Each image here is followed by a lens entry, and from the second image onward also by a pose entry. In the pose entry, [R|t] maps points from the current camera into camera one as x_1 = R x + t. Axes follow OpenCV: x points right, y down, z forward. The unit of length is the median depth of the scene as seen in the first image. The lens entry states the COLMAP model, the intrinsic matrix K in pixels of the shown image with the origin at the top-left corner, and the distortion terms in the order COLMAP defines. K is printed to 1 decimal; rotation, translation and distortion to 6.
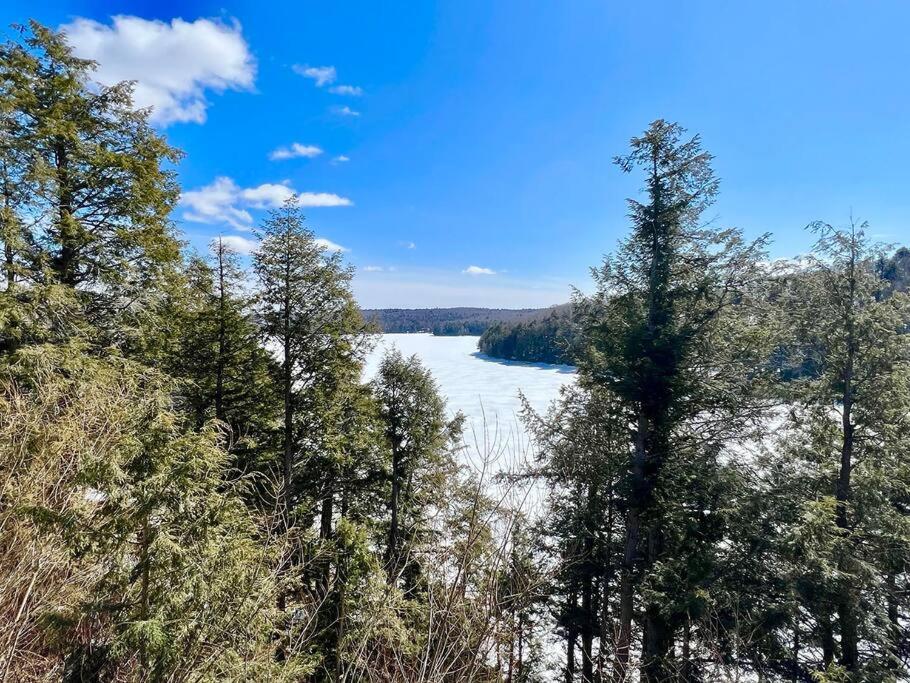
lens RADIAL K [[533.4, 0, 437.2], [0, 533.4, 340.7], [0, 0, 1]] dist [0.000136, -0.000541]
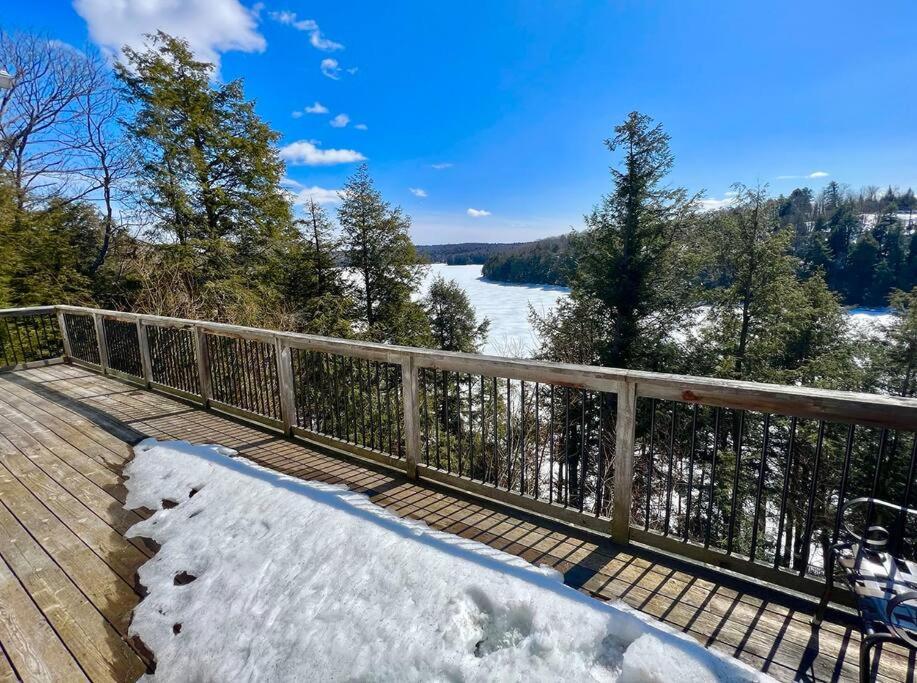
lens RADIAL K [[404.7, 0, 459.0], [0, 404.7, 326.3], [0, 0, 1]] dist [-0.001165, 0.000068]
pose [[0.998991, -0.032794, 0.030669, -0.078756], [0.028143, 0.989553, 0.141395, -0.003906], [-0.034986, -0.140389, 0.989478, -0.107365]]
